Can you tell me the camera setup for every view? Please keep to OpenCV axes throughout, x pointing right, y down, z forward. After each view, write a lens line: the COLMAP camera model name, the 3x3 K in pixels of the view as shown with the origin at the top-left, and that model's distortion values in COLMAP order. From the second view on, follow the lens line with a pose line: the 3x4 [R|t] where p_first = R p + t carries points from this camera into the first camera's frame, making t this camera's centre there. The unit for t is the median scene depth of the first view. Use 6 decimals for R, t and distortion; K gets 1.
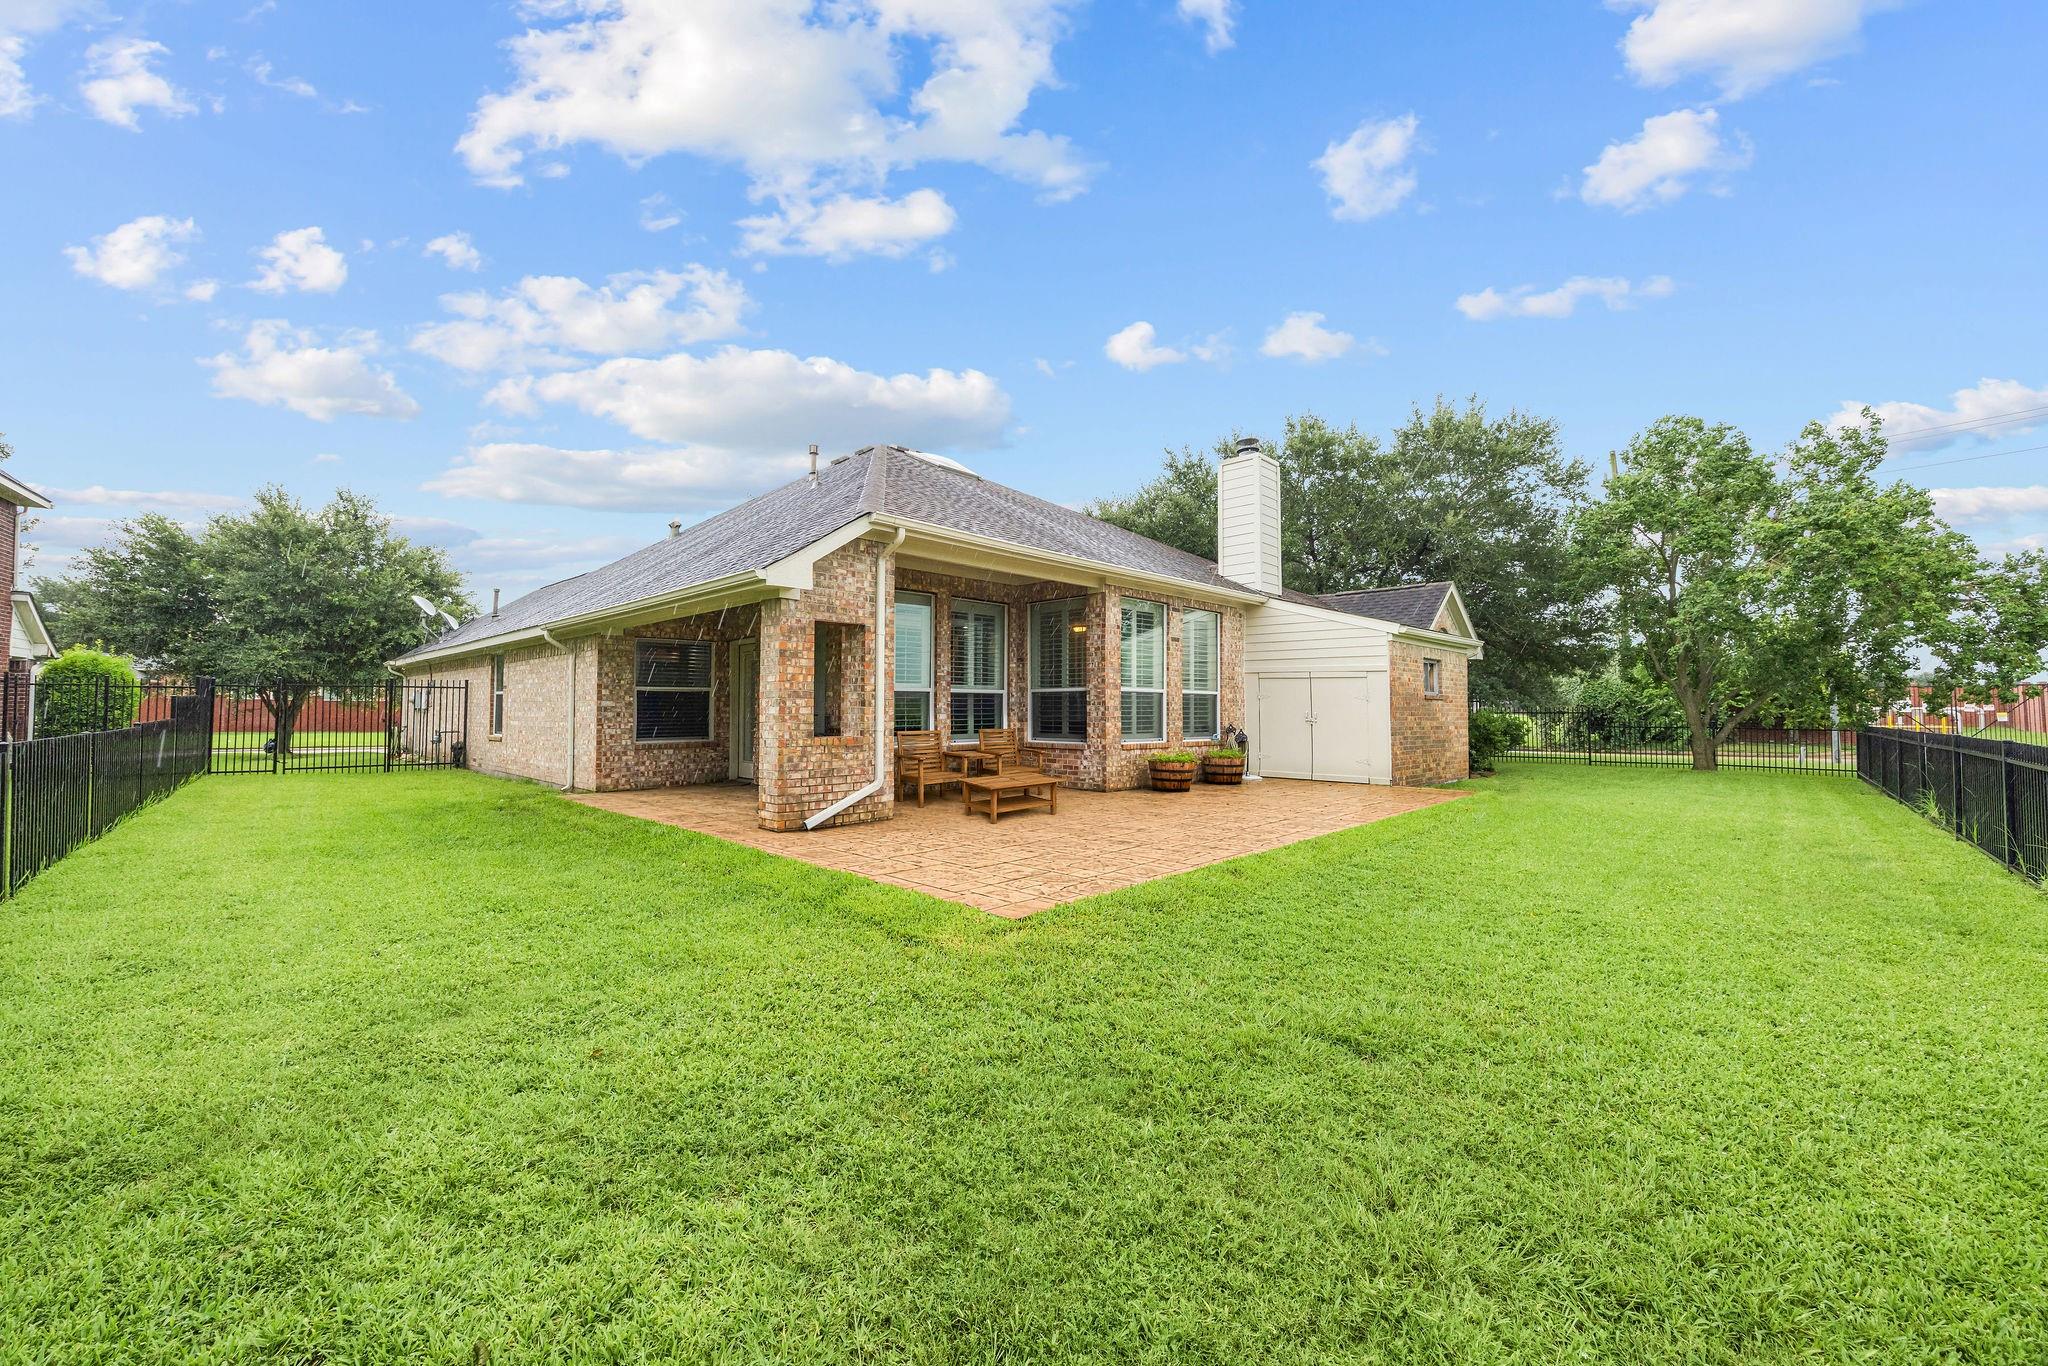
lens RADIAL K [[828.4, 0, 1023.2], [0, 828.4, 677.0], [0, 0, 1]] dist [-0.004895, -0.000124]
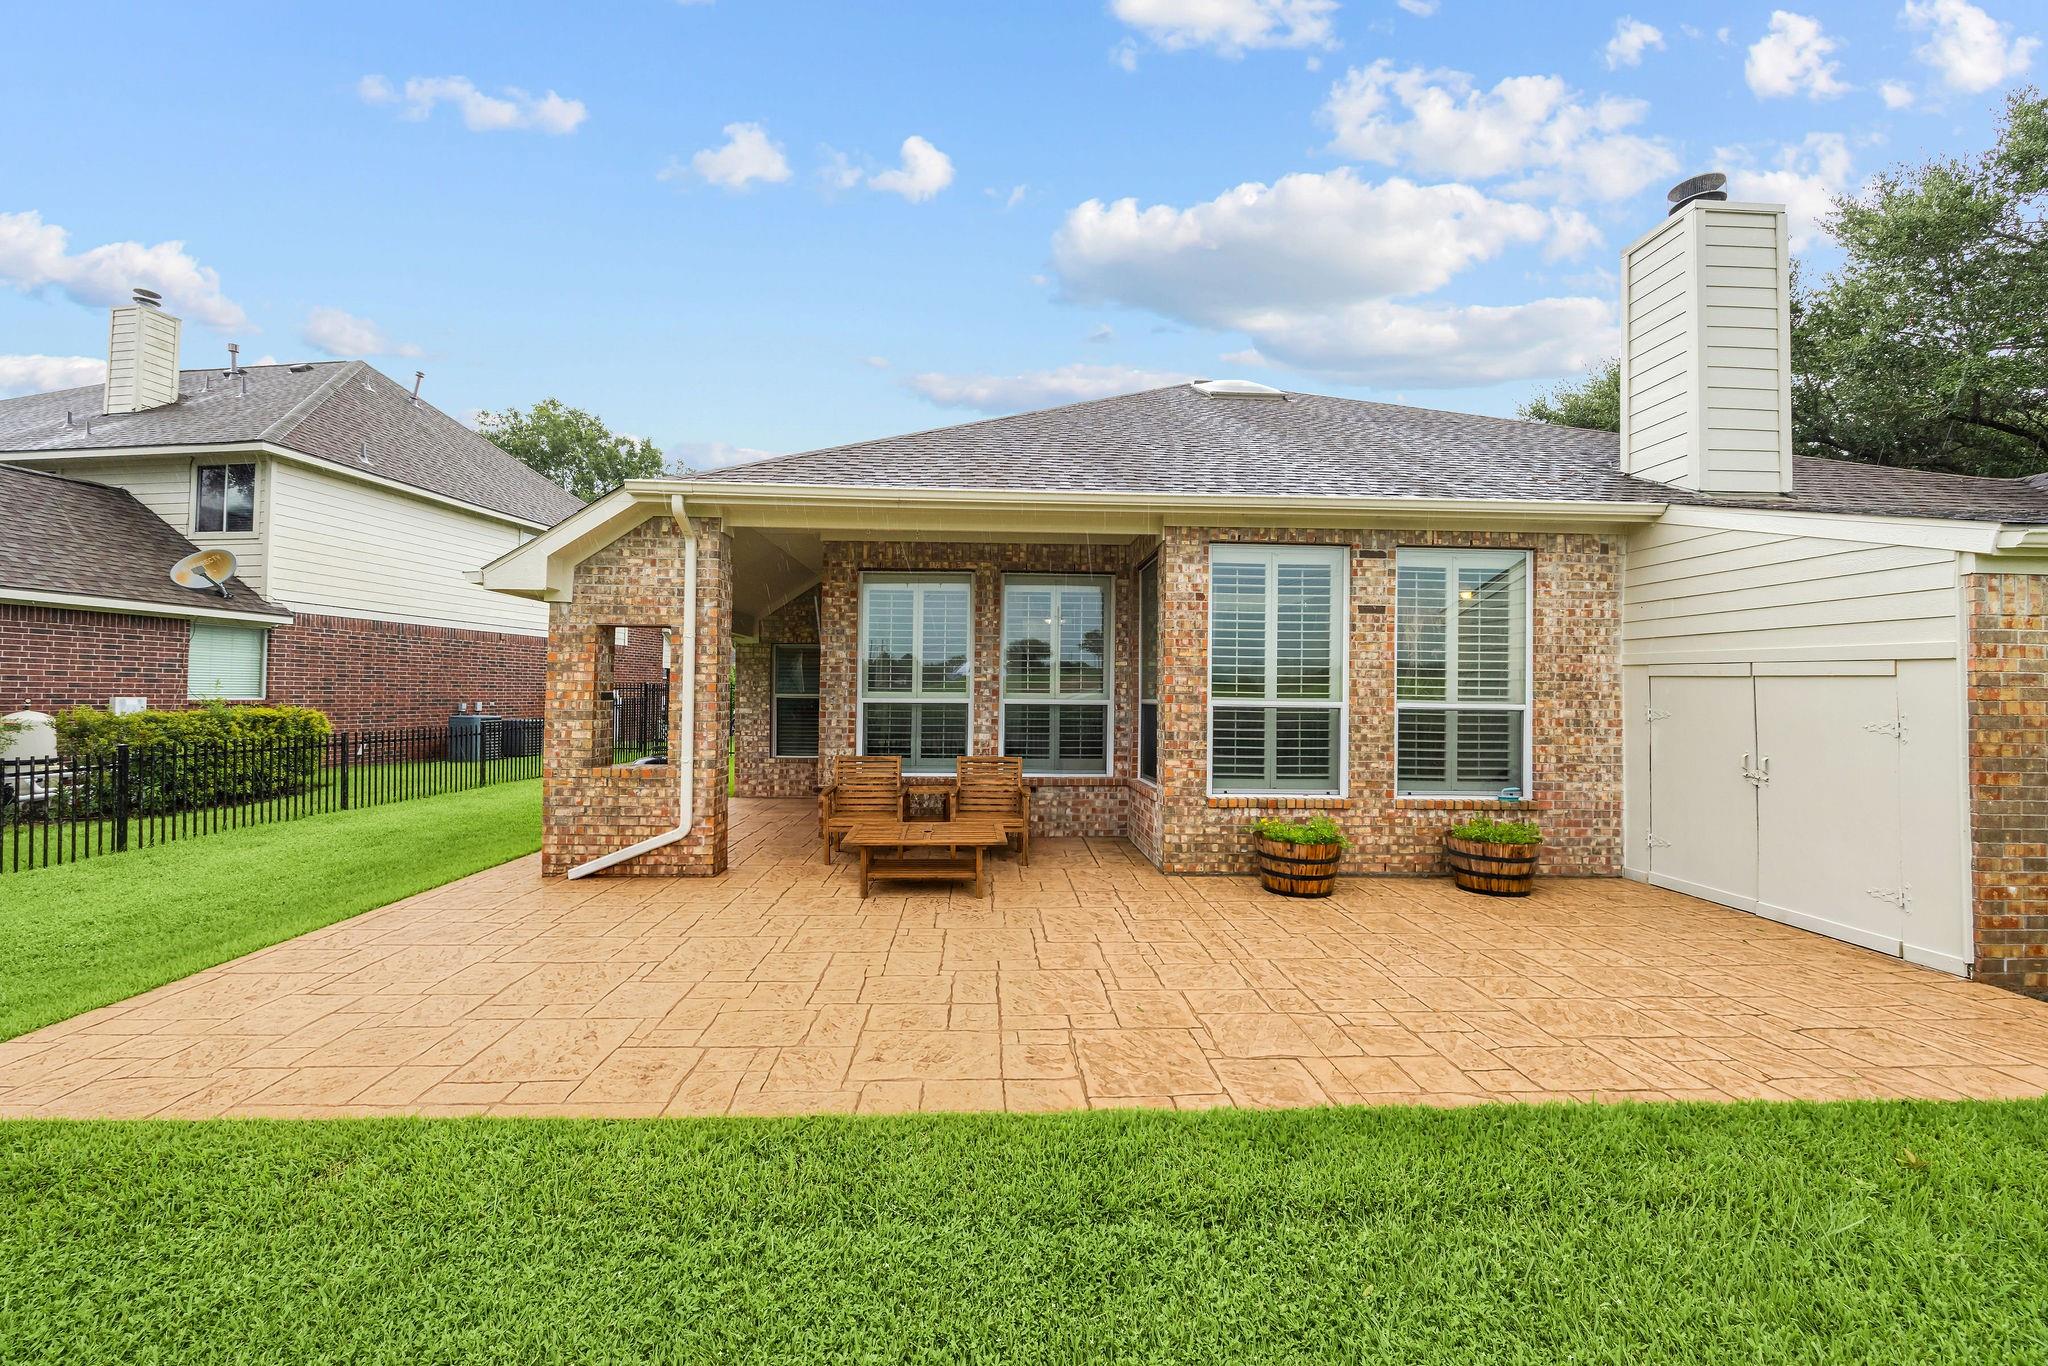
lens RADIAL K [[828.4, 0, 1023.2], [0, 828.4, 677.0], [0, 0, 1]] dist [-0.004895, -0.000124]
pose [[0.708649, -0.007837, -0.705517, 0.445637], [0.018419, 0.999803, 0.007395, -0.010551], [0.705320, -0.018235, 0.708654, 0.505796]]
